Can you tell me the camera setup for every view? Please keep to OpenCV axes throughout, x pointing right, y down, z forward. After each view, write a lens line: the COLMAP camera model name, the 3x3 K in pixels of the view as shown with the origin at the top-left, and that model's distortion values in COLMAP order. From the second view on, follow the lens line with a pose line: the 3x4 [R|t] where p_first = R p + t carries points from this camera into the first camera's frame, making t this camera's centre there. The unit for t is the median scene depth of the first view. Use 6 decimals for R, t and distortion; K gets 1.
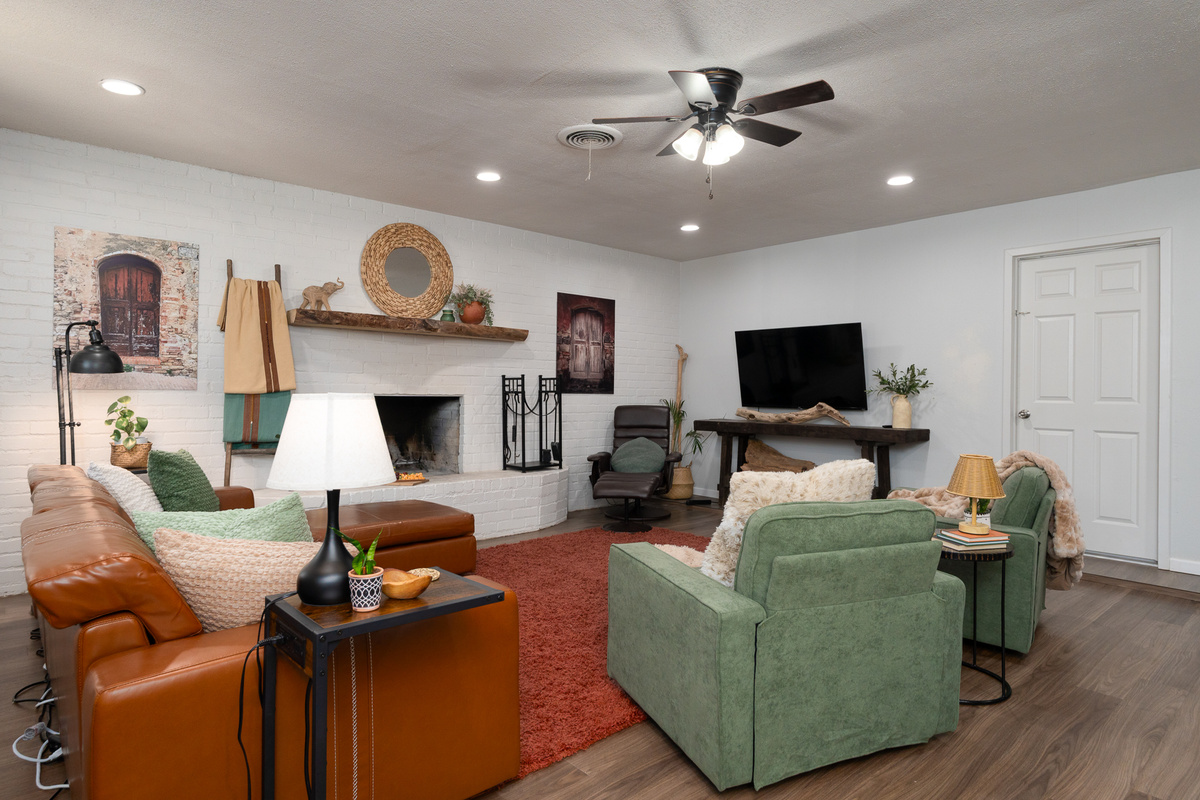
lens RADIAL K [[690.1, 0, 602.0], [0, 690.1, 392.5], [0, 0, 1]] dist [0.006581, -0.004906]
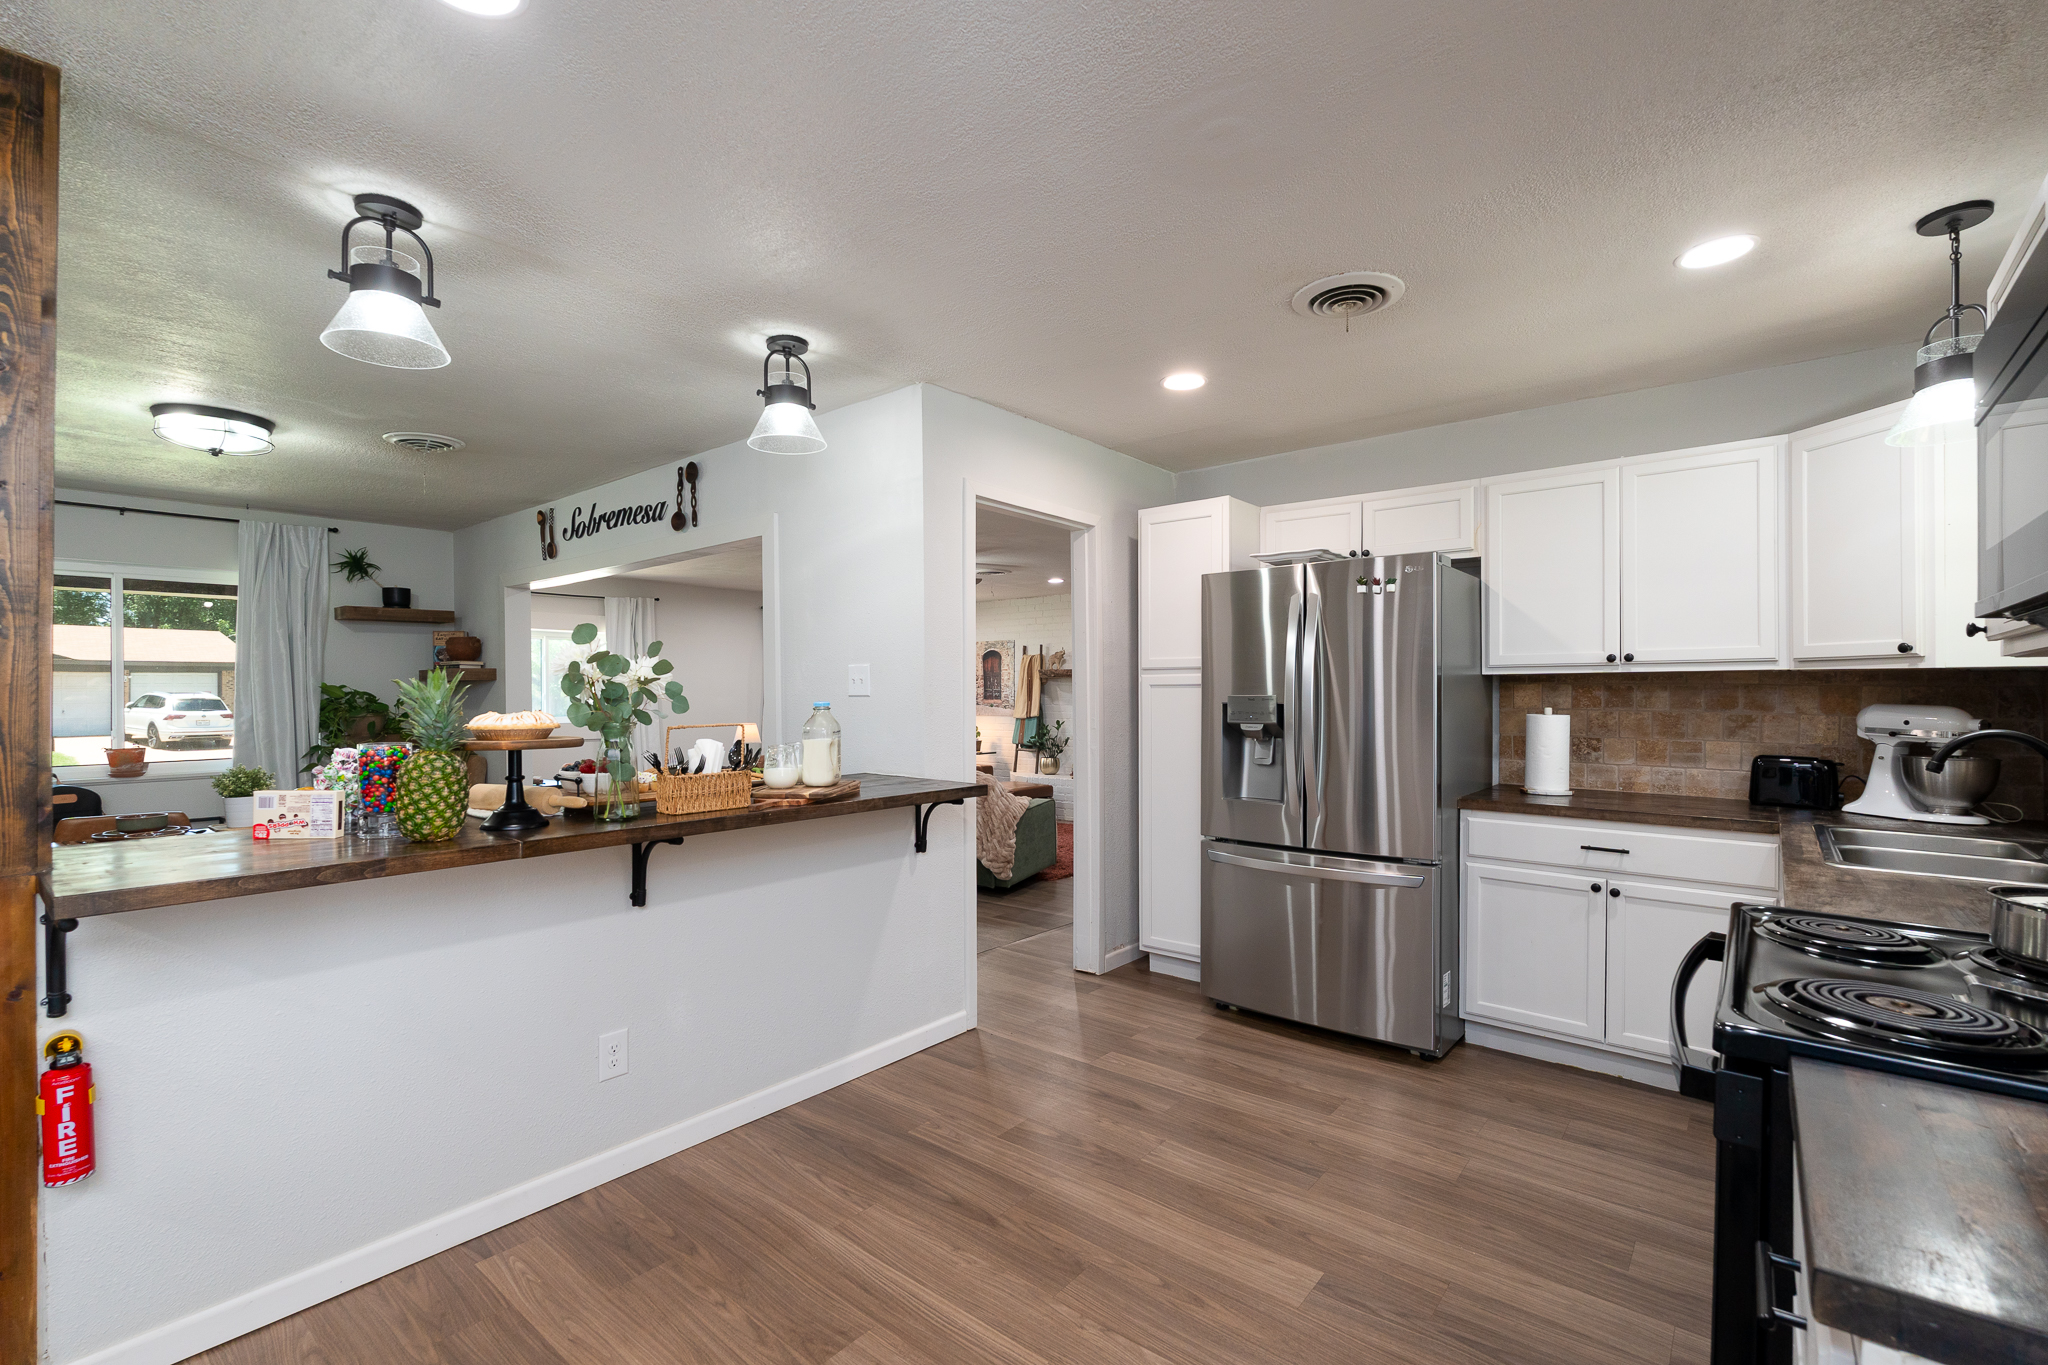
lens RADIAL K [[899.8, 0, 1023.0], [0, 899.8, 693.3], [0, 0, 1]] dist [-0.003706, 0.000033]
pose [[0.183733, -0.015225, -0.982858, 1.534272], [0.005362, 0.999881, -0.014486, -0.024180], [0.982961, -0.002609, 0.183793, 0.462056]]
